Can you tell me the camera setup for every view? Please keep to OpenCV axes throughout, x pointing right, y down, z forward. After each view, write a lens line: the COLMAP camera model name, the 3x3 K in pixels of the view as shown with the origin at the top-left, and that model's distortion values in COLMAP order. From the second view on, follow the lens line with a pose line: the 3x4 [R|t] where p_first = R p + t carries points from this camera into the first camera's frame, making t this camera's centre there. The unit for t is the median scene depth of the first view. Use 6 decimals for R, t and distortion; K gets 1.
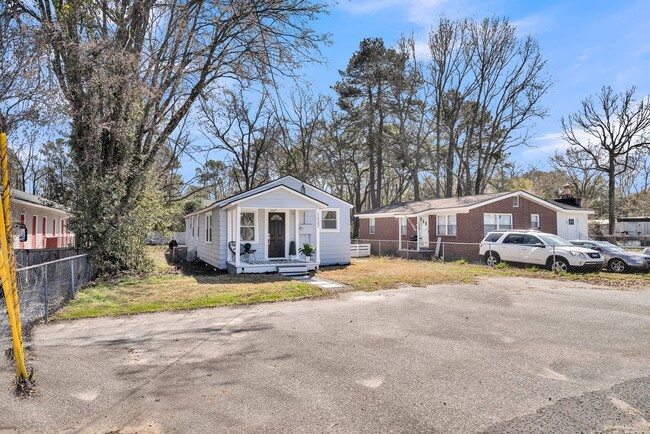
lens RADIAL K [[405.0, 0, 306.0], [0, 405.0, 219.4], [0, 0, 1]] dist [0.002869, 0.001070]
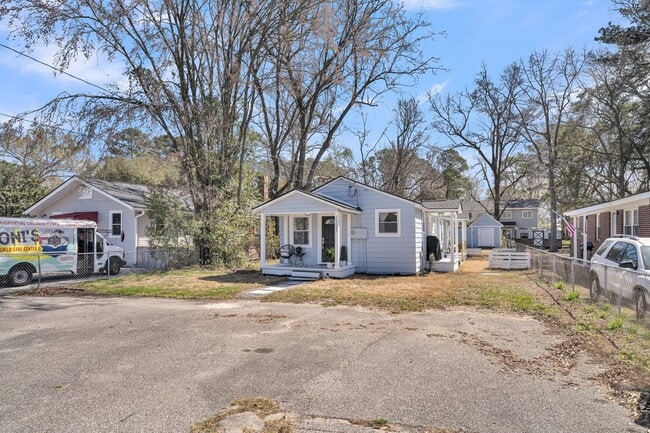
lens RADIAL K [[405.0, 0, 306.0], [0, 405.0, 218.9], [0, 0, 1]] dist [0.002869, 0.001070]
pose [[0.686816, -0.024986, -0.726402, 0.415027], [0.020155, 0.999679, -0.015330, 0.002245], [0.726552, -0.004112, 0.687099, 0.195340]]
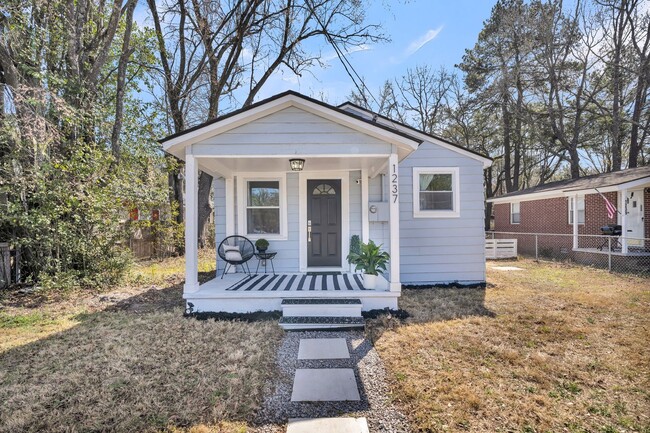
lens RADIAL K [[300.0, 0, 319.7], [0, 300.0, 225.2], [0, 0, 1]] dist [0.000150, 0.000226]
pose [[0.929092, -0.005334, -0.369811, 0.043707], [0.016013, 0.999539, 0.025812, 0.021343], [0.369503, -0.029903, 0.928748, 0.444277]]
